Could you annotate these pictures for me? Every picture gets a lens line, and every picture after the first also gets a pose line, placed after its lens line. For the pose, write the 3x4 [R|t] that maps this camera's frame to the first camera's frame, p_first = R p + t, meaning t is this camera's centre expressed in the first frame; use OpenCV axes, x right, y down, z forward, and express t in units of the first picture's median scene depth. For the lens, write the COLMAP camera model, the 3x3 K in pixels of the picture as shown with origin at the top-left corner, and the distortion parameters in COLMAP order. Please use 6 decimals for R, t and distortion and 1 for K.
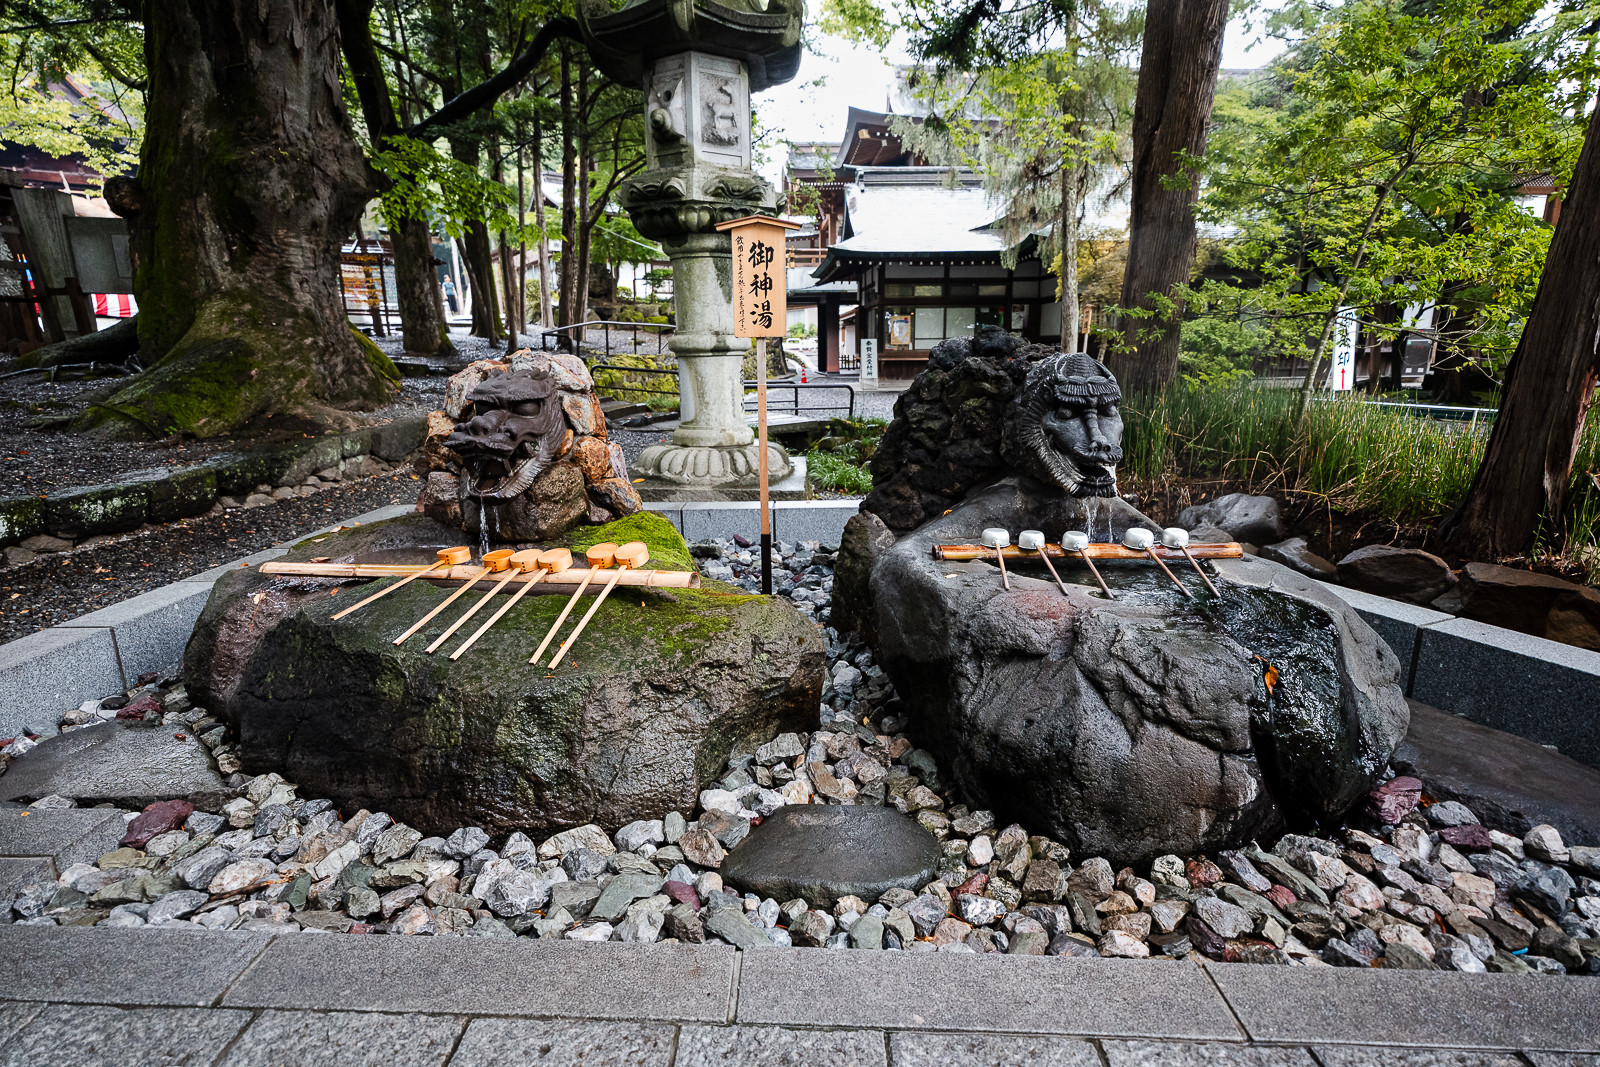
lens RADIAL K [[764.2, 0, 797.6], [0, 764.2, 526.7], [0, 0, 1]] dist [0.008712, -0.003474]
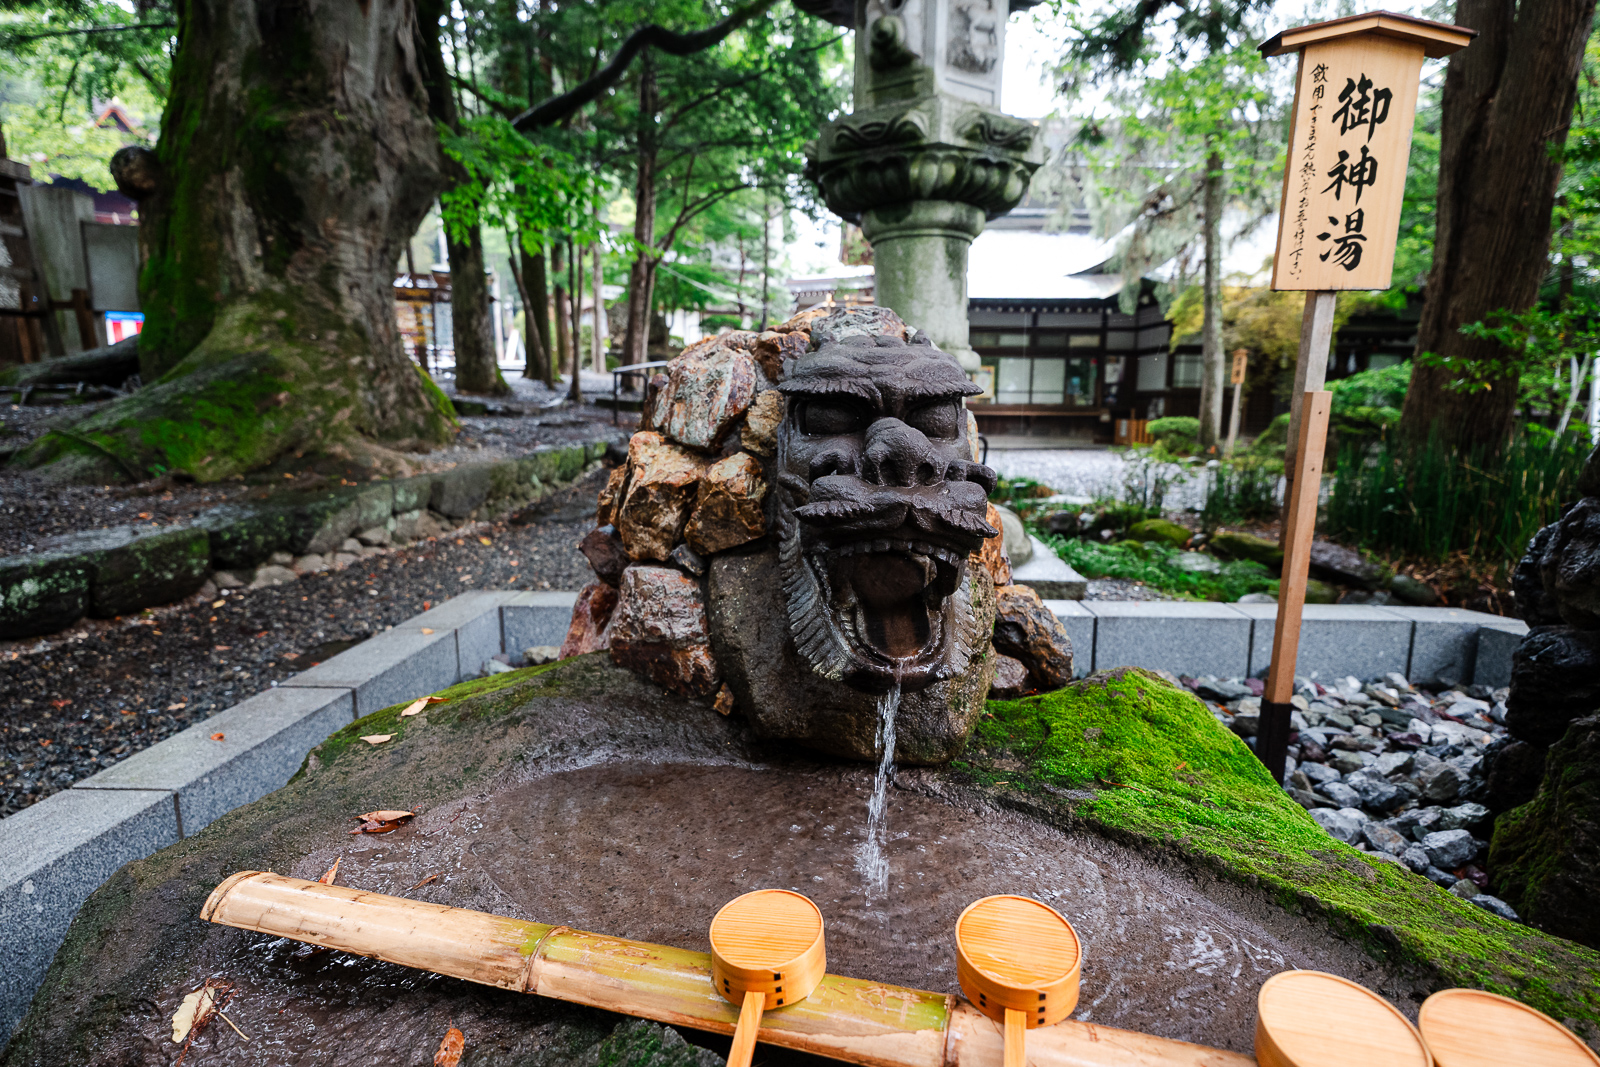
lens RADIAL K [[764.2, 0, 794.1], [0, 764.2, 531.3], [0, 0, 1]] dist [0.008712, -0.003474]
pose [[0.999303, 0.022389, -0.029882, -0.180860], [-0.024378, 0.997392, -0.067940, -0.031082], [0.028283, 0.068621, 0.997242, 0.271368]]
